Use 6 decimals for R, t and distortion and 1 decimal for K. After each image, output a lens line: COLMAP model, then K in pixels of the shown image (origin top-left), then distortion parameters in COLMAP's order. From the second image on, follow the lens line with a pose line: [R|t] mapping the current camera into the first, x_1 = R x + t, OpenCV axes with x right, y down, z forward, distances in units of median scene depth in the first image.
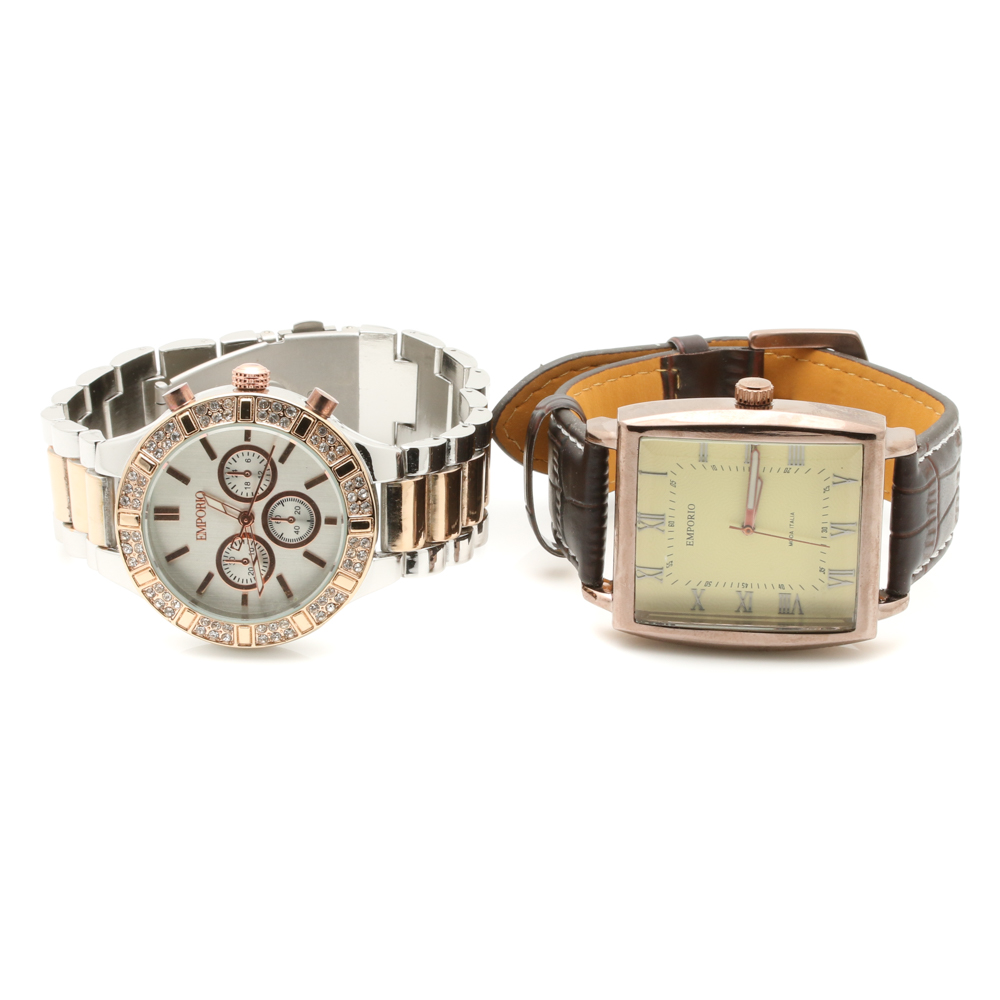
lens RADIAL K [[5531.8, 0, 500.0], [0, 5531.8, 500.0], [0, 0, 1]] dist [0.090622, -16.138427]
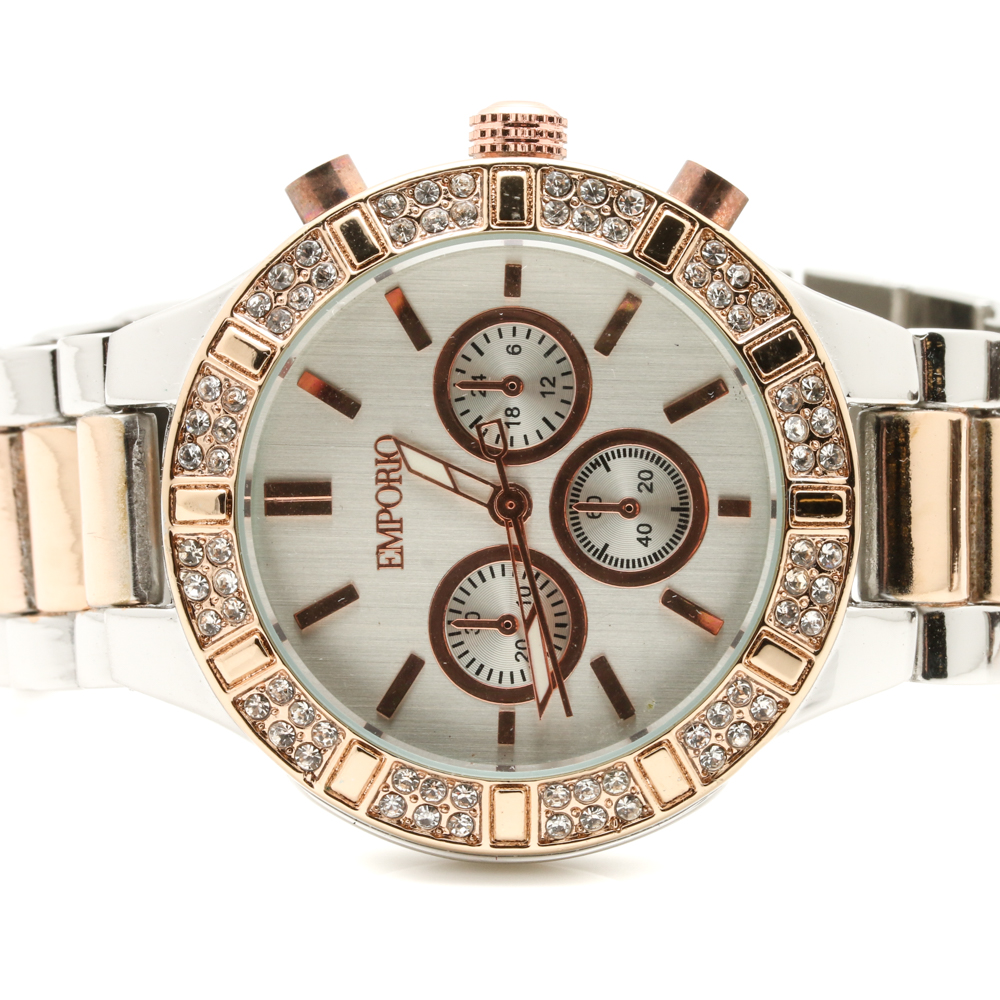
lens RADIAL K [[5531.8, 0, 500.0], [0, 5531.8, 500.0], [0, 0, 1]] dist [0.090622, -16.138427]
pose [[0.999196, -0.012656, 0.038038, -0.060905], [0.021588, 0.969399, -0.244541, 0.095197], [-0.033779, 0.245166, 0.968893, 0.634813]]
